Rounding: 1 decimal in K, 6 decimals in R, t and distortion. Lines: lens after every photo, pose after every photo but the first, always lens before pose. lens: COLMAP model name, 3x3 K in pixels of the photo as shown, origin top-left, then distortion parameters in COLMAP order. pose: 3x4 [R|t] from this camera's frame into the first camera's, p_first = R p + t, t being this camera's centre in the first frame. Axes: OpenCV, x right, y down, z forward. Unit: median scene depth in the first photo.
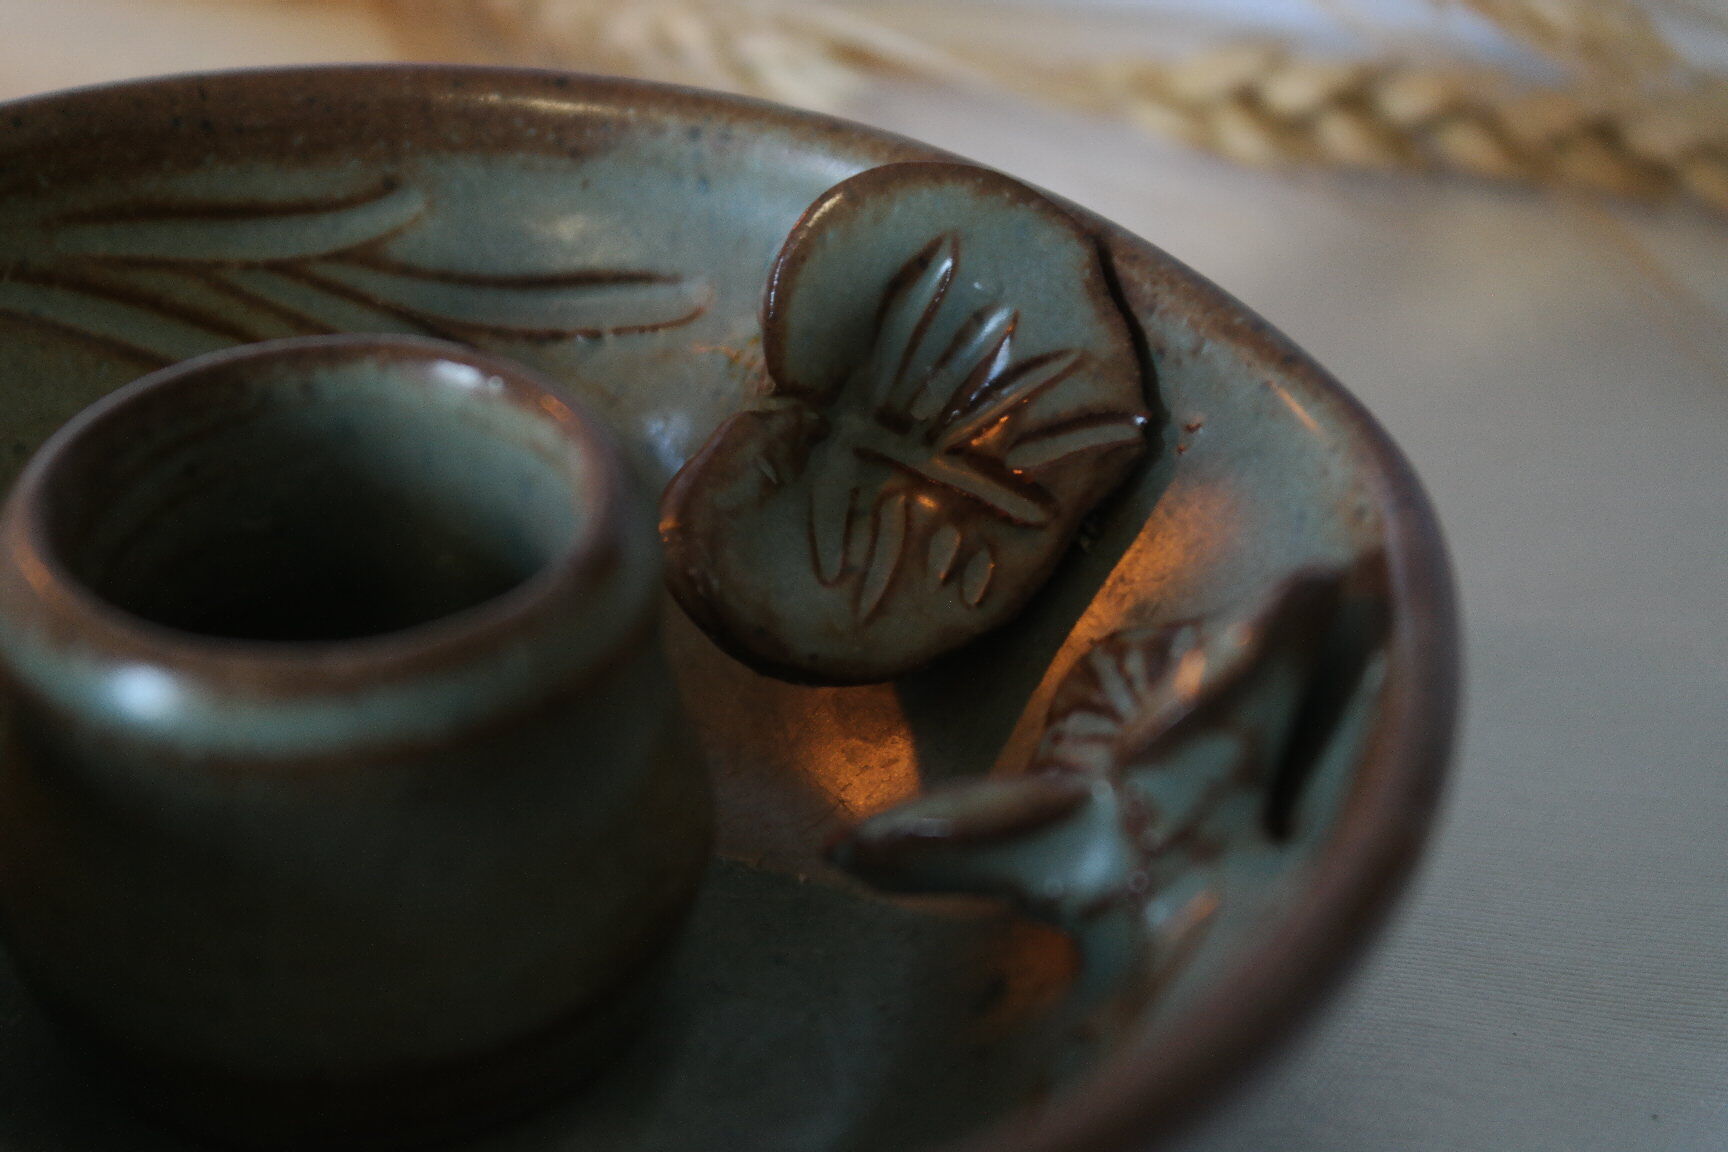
lens RADIAL K [[3463.9, 0, 864.0], [0, 3463.9, 576.0], [0, 0, 1]] dist [0.048419, 0.063776]
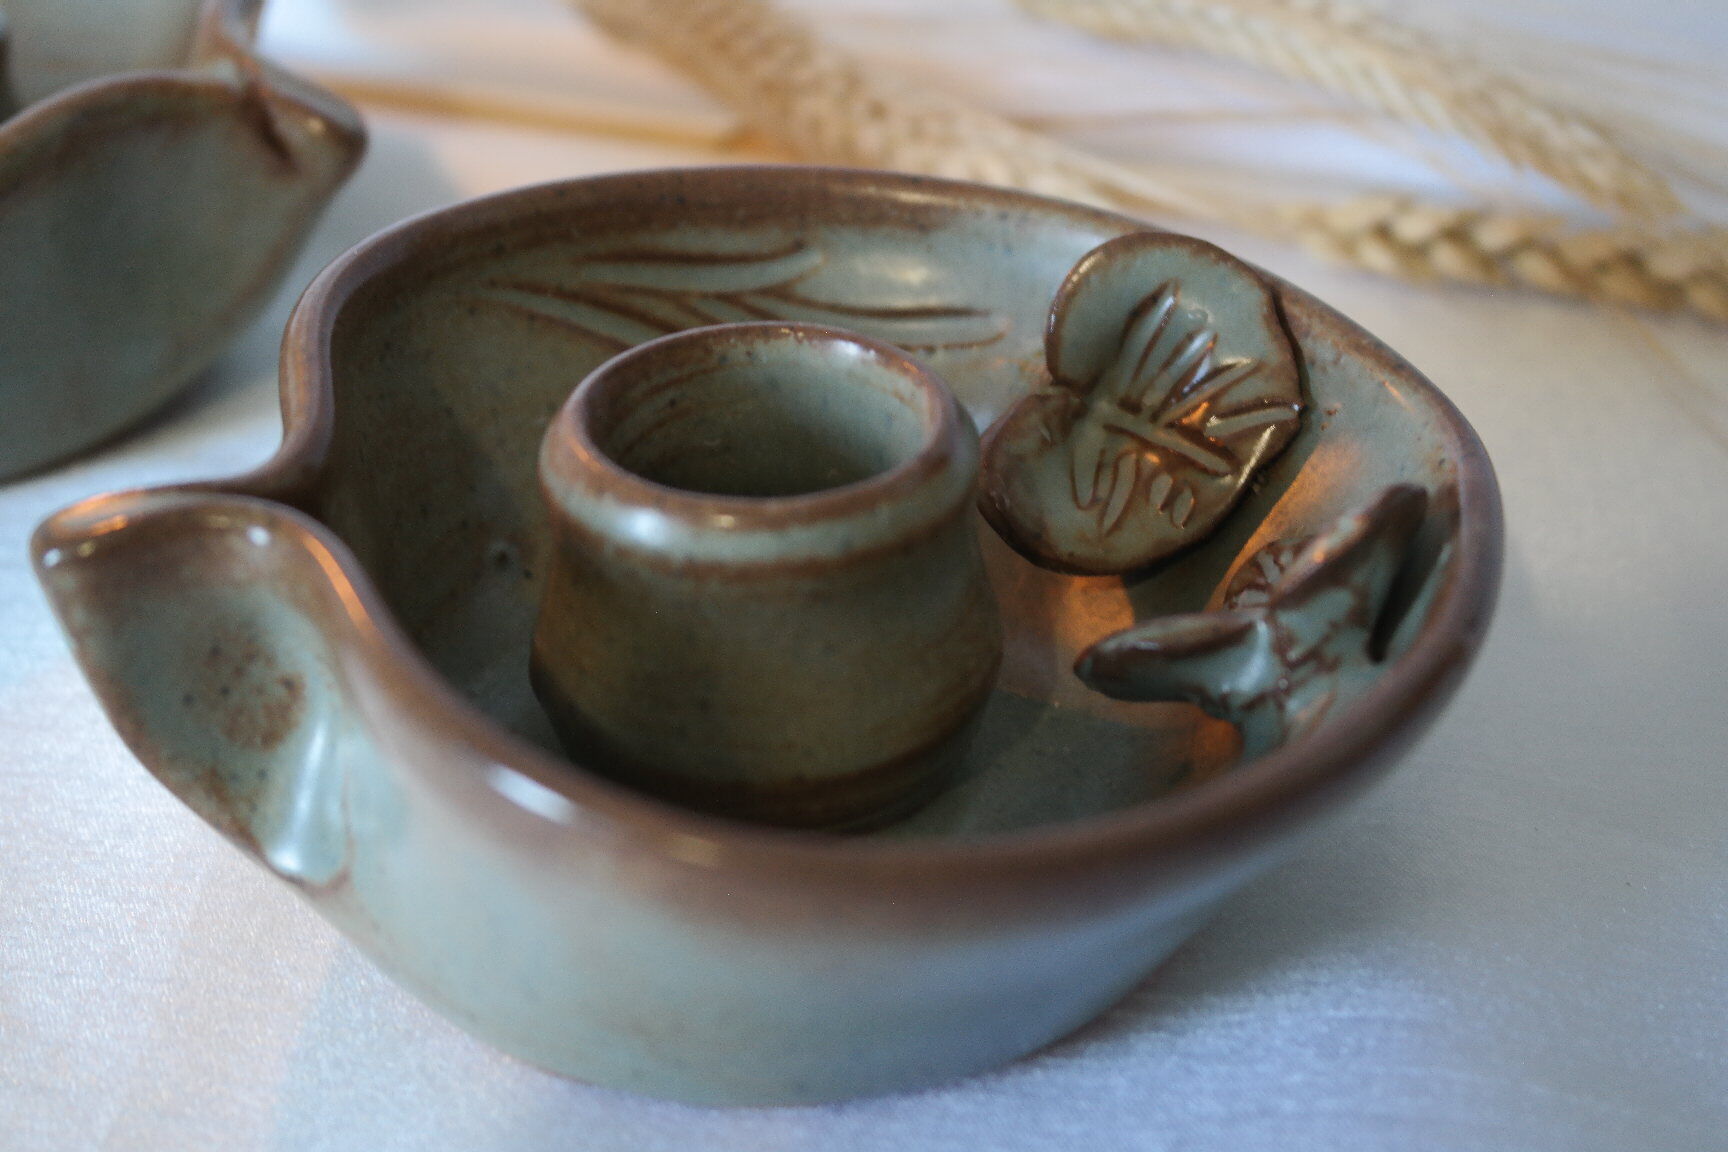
lens RADIAL K [[2666.1, 0, 864.0], [0, 2666.1, 576.0], [0, 0, 1]] dist [-0.047361, 0.124393]
pose [[0.995561, 0.041039, -0.084703, -0.005562], [-0.044309, 0.998329, -0.037092, 0.077900], [0.083039, 0.040680, 0.995716, -0.152192]]
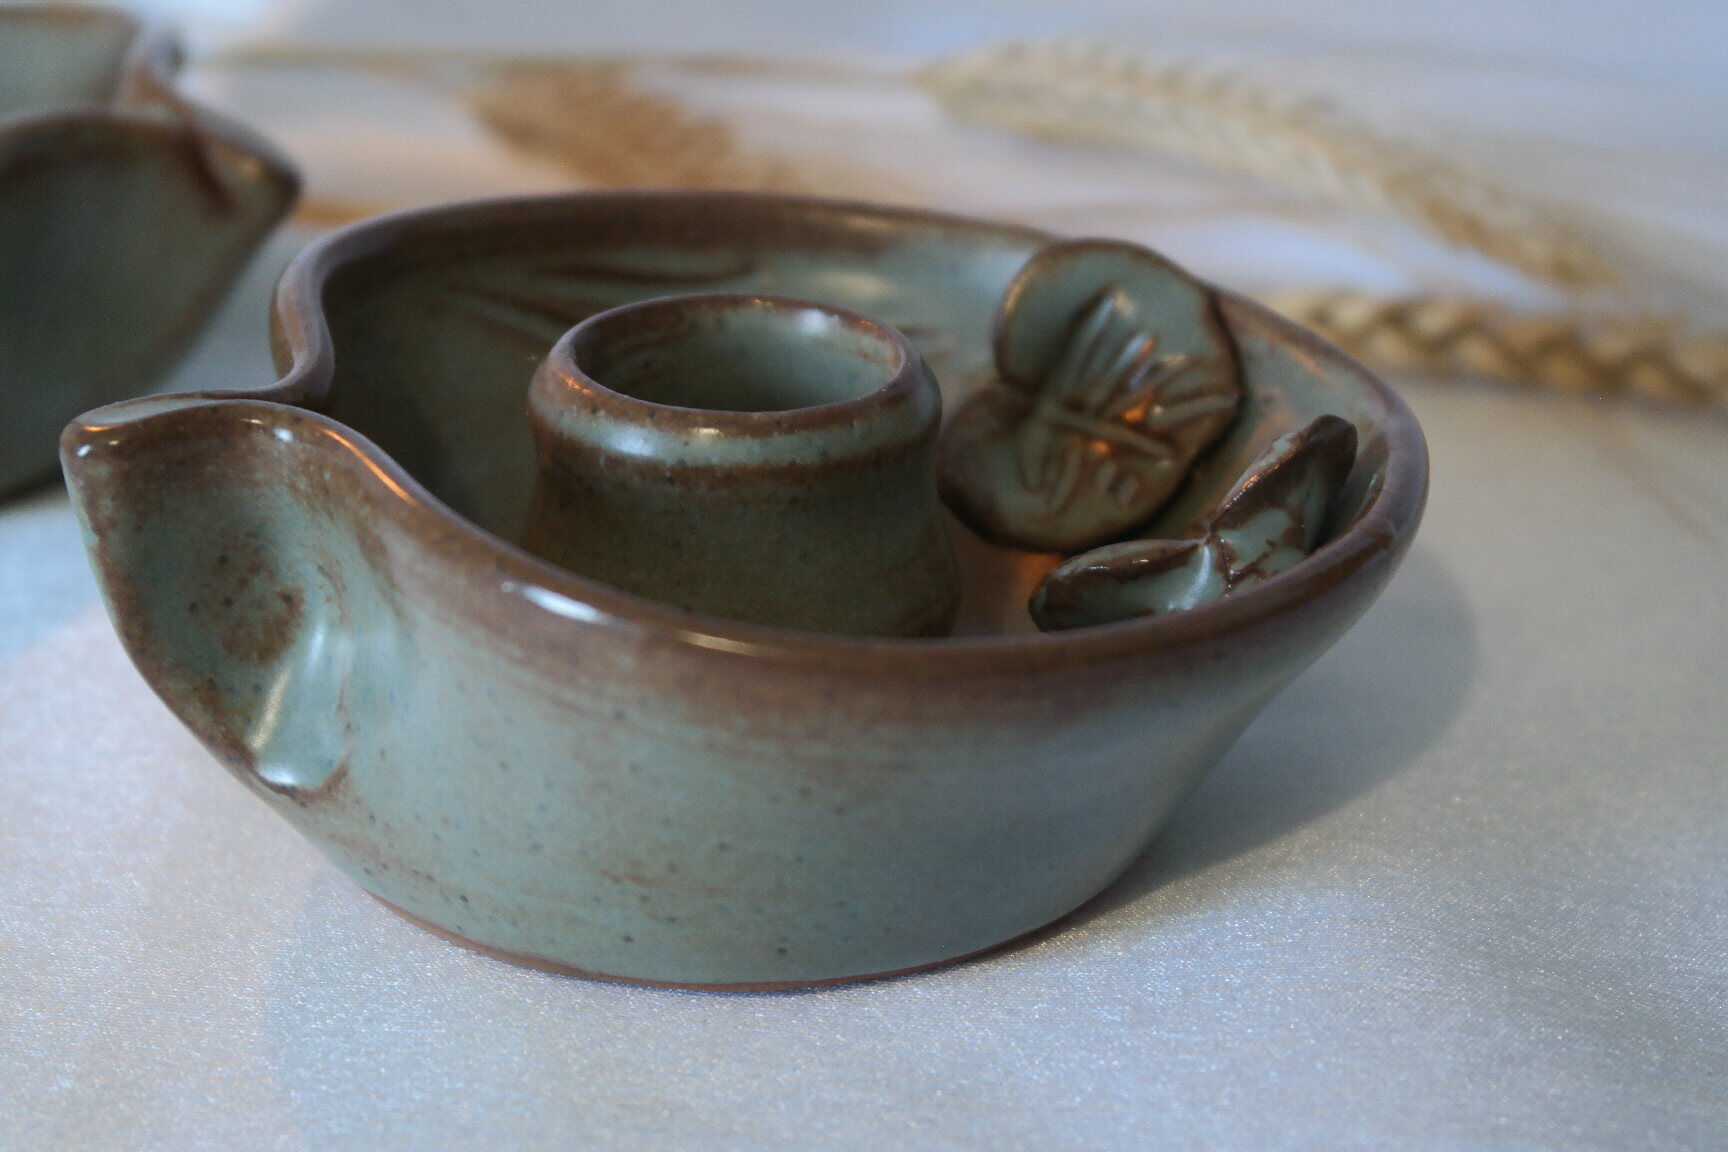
lens RADIAL K [[3463.9, 0, 864.0], [0, 3463.9, 576.0], [0, 0, 1]] dist [0.048419, 0.063776]
pose [[0.998612, 0.037649, -0.036844, -0.026256], [-0.043748, 0.982333, -0.181957, 0.322796], [0.029343, 0.183316, 0.982616, -0.517324]]
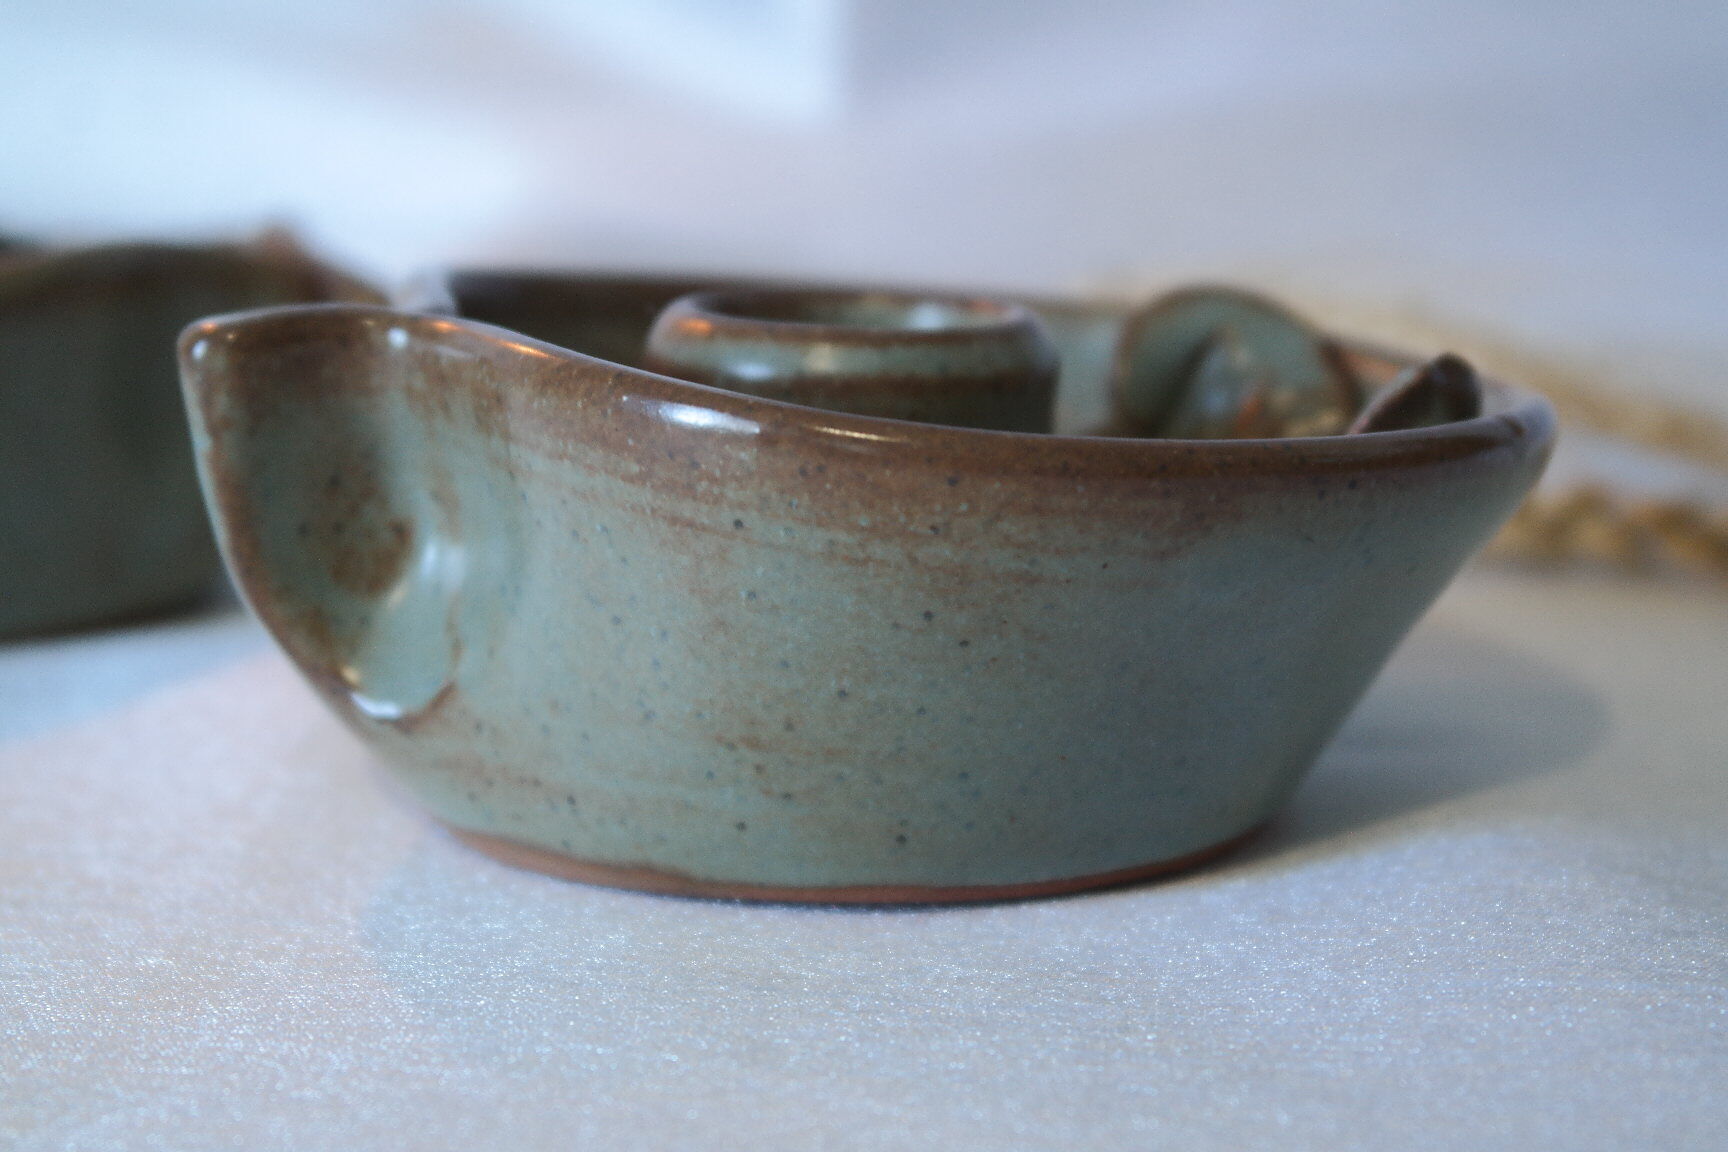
lens RADIAL K [[3463.9, 0, 864.0], [0, 3463.9, 576.0], [0, 0, 1]] dist [0.048419, 0.063776]
pose [[0.997304, 0.025958, -0.068642, -0.030173], [-0.051221, 0.916049, -0.397782, 0.637237], [0.052554, 0.400225, 0.914909, -0.391428]]
